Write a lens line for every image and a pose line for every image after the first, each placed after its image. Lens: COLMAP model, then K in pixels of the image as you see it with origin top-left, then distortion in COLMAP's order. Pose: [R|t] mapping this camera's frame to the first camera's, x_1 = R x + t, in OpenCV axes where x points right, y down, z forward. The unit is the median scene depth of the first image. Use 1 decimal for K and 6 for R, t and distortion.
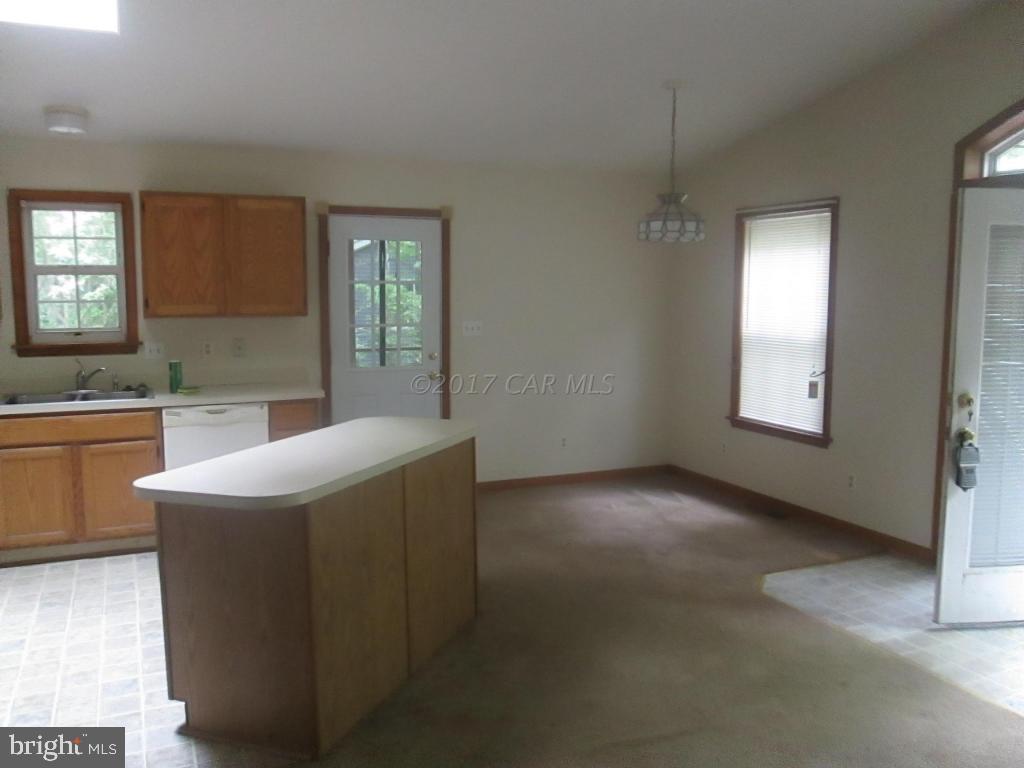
lens RADIAL K [[844.6, 0, 512.4], [0, 844.6, 380.6], [0, 0, 1]] dist [-0.061993, 0.009520]
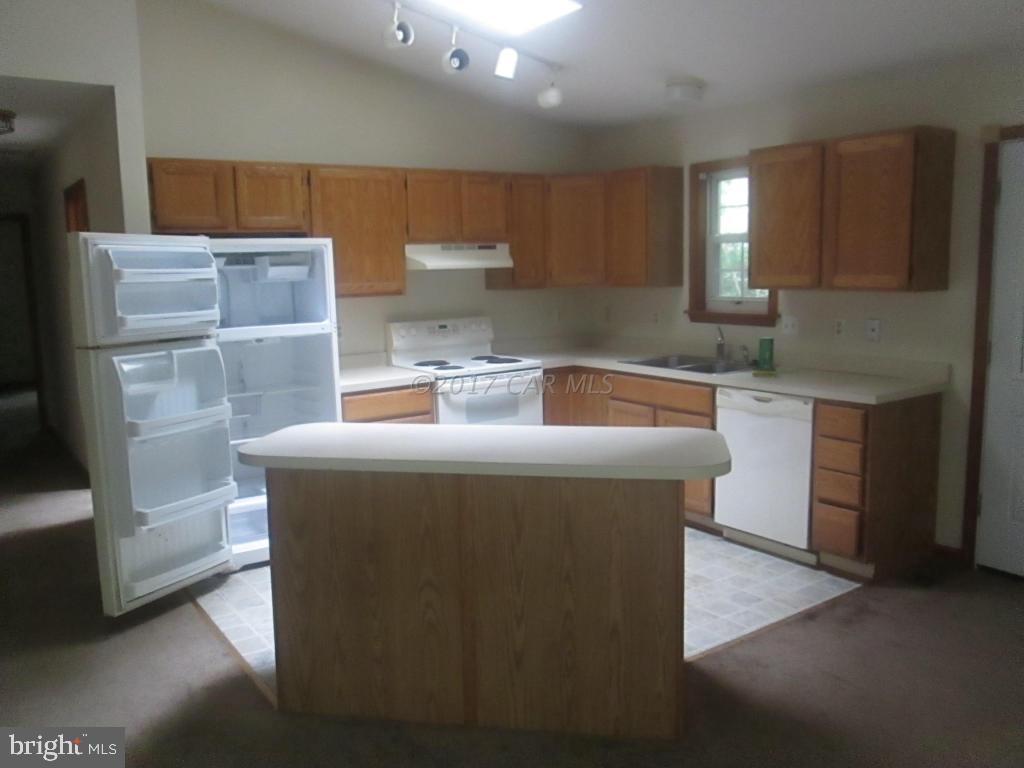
lens RADIAL K [[844.6, 0, 511.6], [0, 844.6, 382.1], [0, 0, 1]] dist [-0.061993, 0.009520]
pose [[0.175582, 0.127084, -0.976228, 0.368586], [-0.095558, 0.989150, 0.111580, -0.043537], [0.979816, 0.073695, 0.185821, 0.498391]]
